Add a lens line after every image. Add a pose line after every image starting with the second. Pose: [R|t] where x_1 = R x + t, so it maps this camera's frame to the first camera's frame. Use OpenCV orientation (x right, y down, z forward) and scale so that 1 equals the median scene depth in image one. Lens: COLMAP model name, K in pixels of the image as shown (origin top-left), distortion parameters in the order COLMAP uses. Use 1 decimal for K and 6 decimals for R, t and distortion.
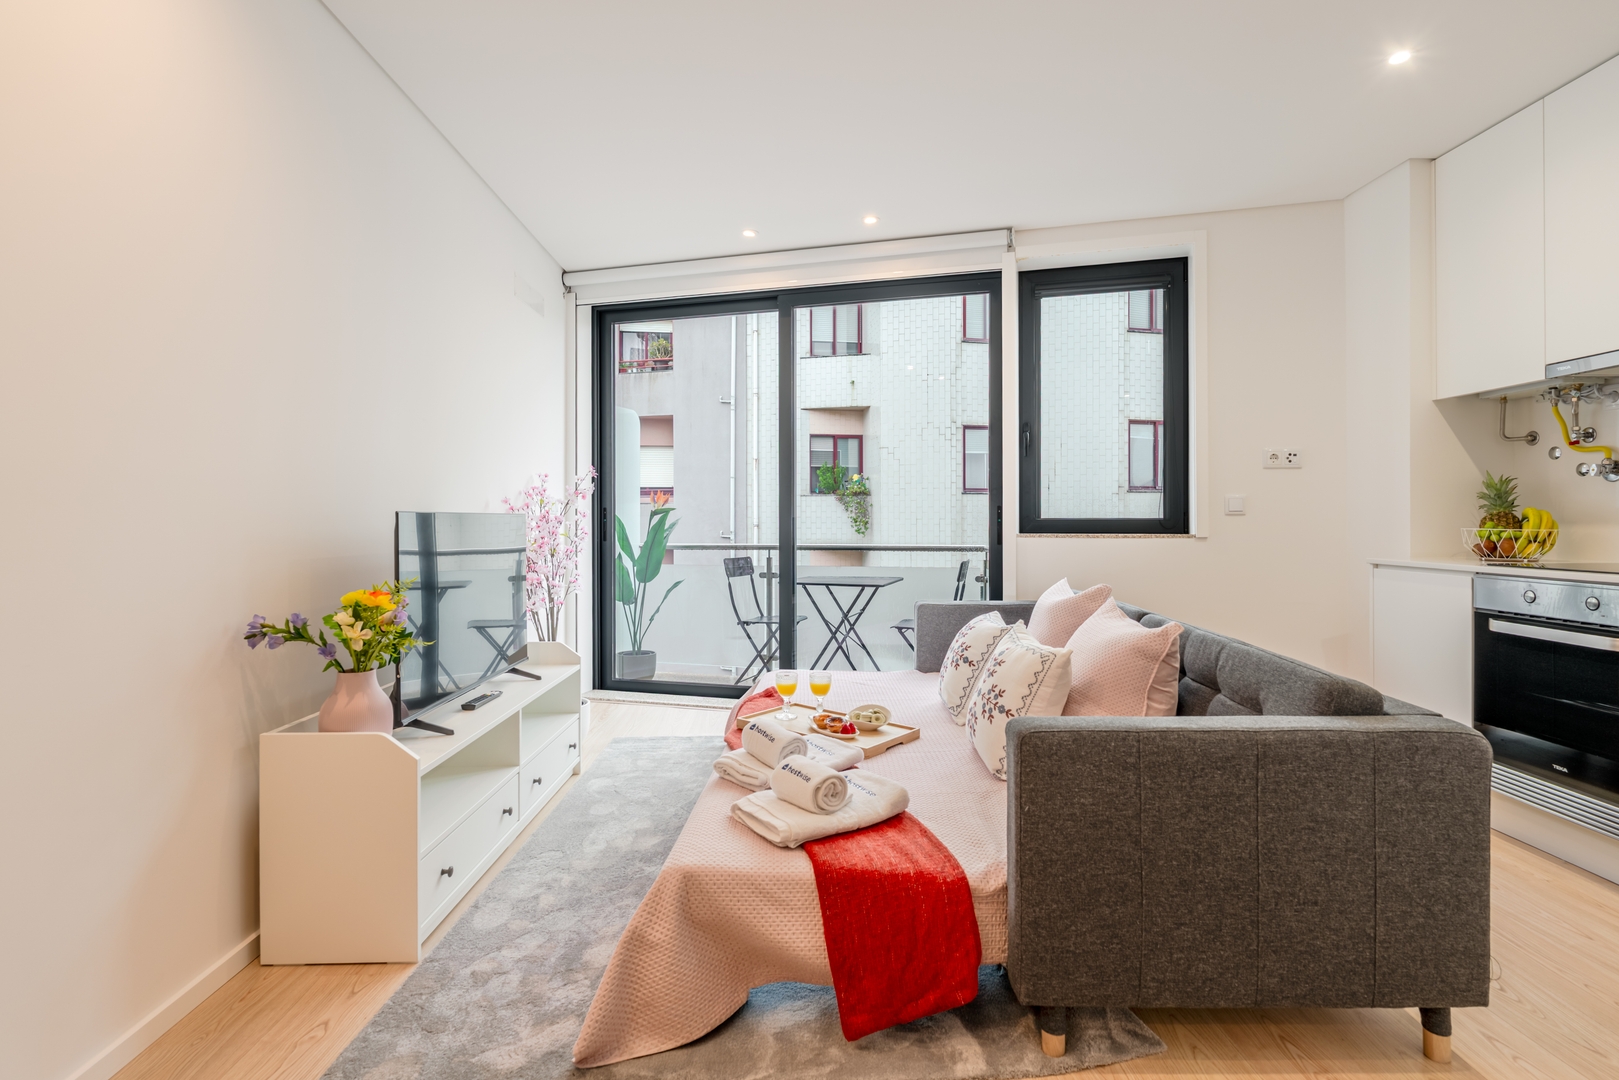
lens RADIAL K [[780.4, 0, 835.3], [0, 780.4, 518.8], [0, 0, 1]] dist [-0.013683, -0.000337]
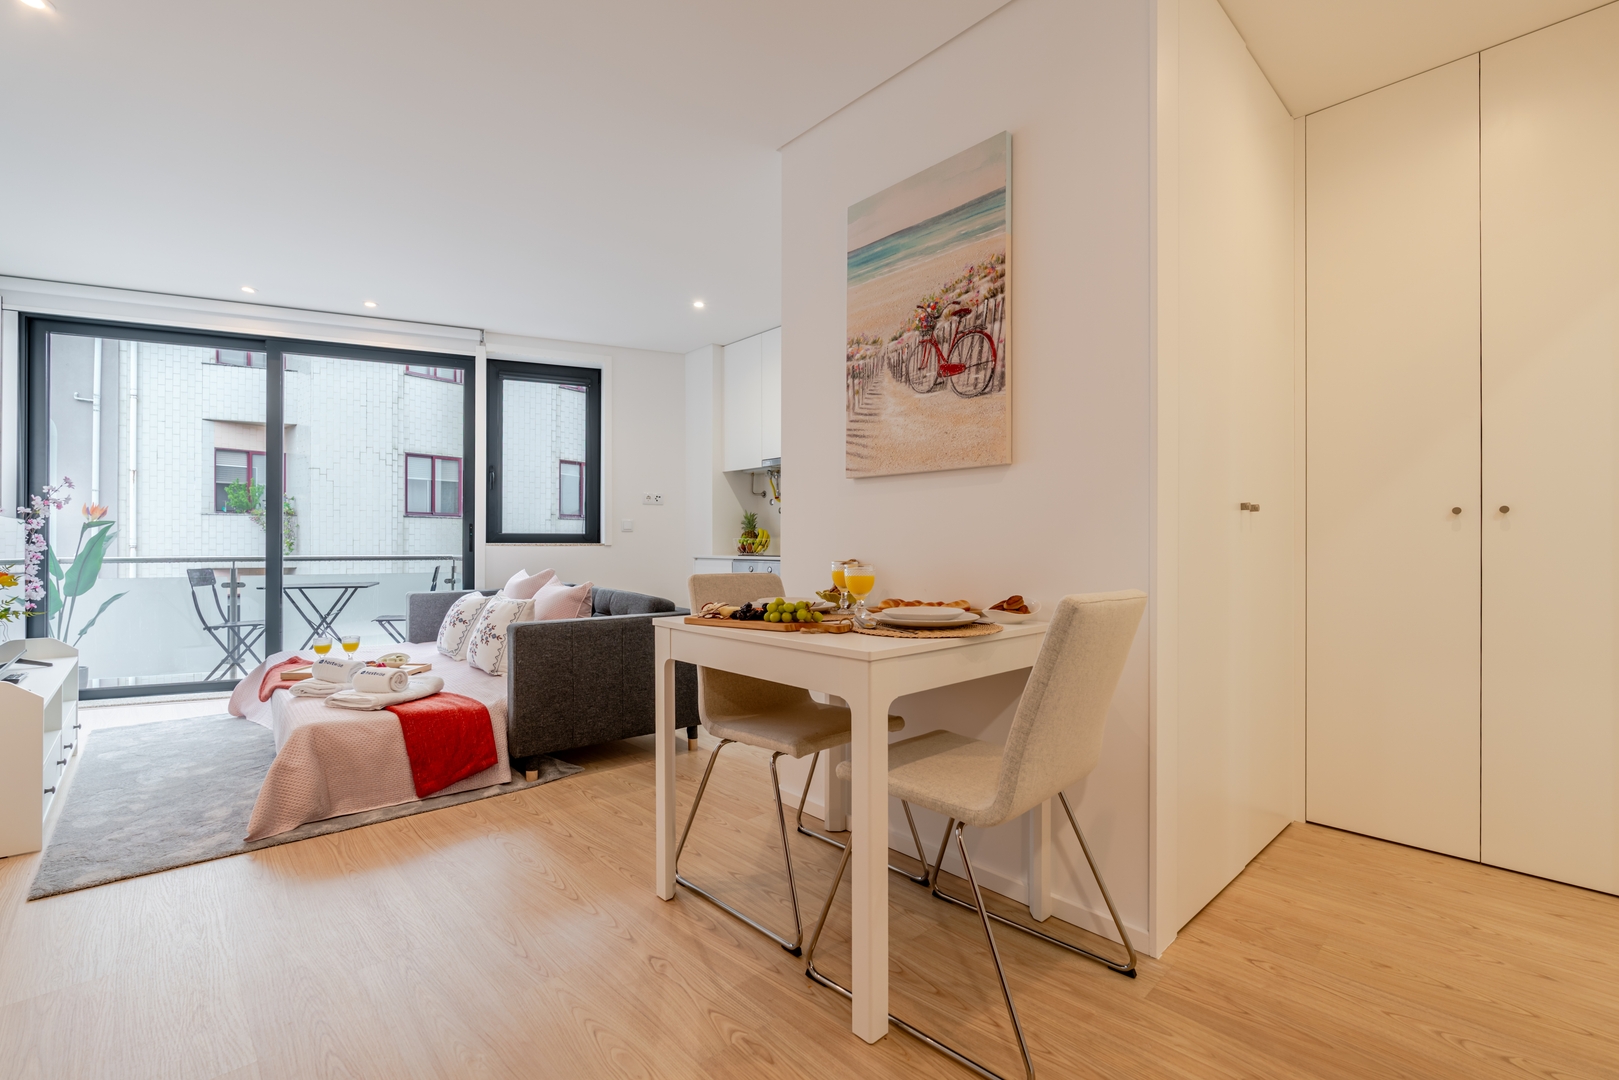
lens RADIAL K [[706.1, 0, 809.5], [0, 706.1, 540.0], [0, 0, 1]] dist [-0.000275, 0.000189]
pose [[0.762507, 0.005697, 0.646954, -0.145946], [-0.001723, 0.999976, -0.006775, 0.020059], [-0.646977, 0.004051, 0.762499, -0.357290]]
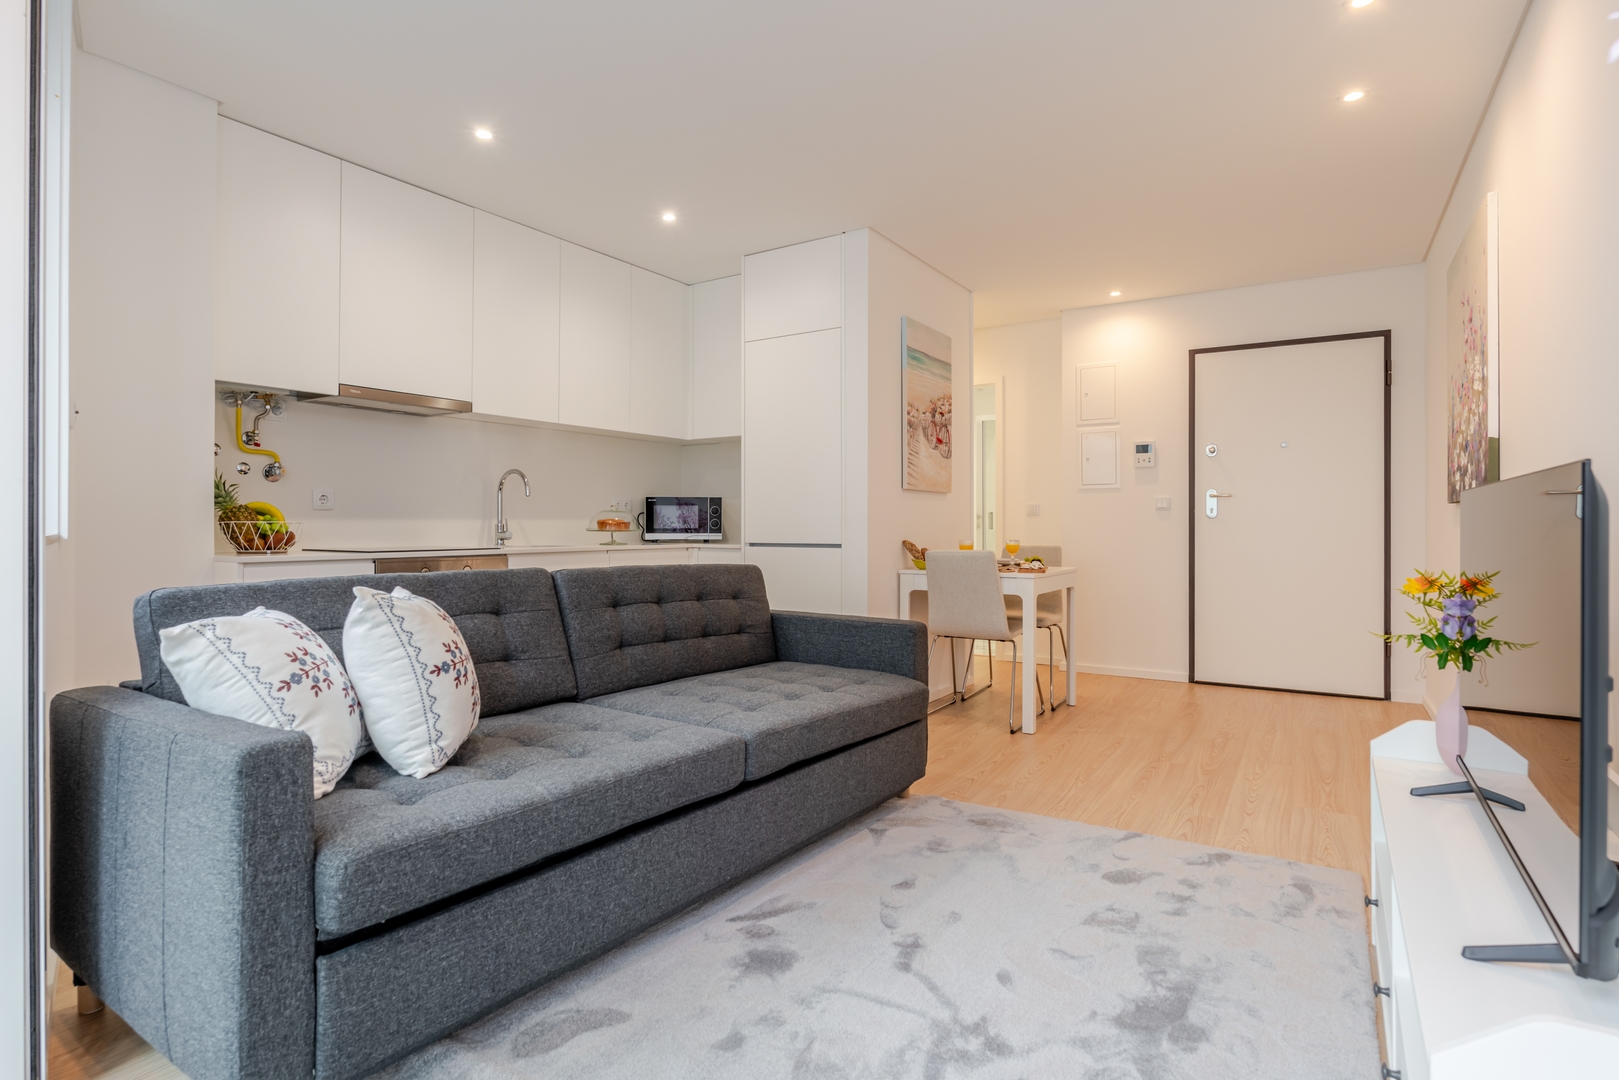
lens RADIAL K [[830.6, 0, 805.8], [0, 830.6, 523.2], [0, 0, 1]] dist [0.000355, -0.000040]
pose [[-0.821777, -0.001540, 0.569807, -0.253673], [-0.002410, 0.999997, -0.000772, 0.010472], [-0.569804, -0.002008, -0.821778, 1.056122]]
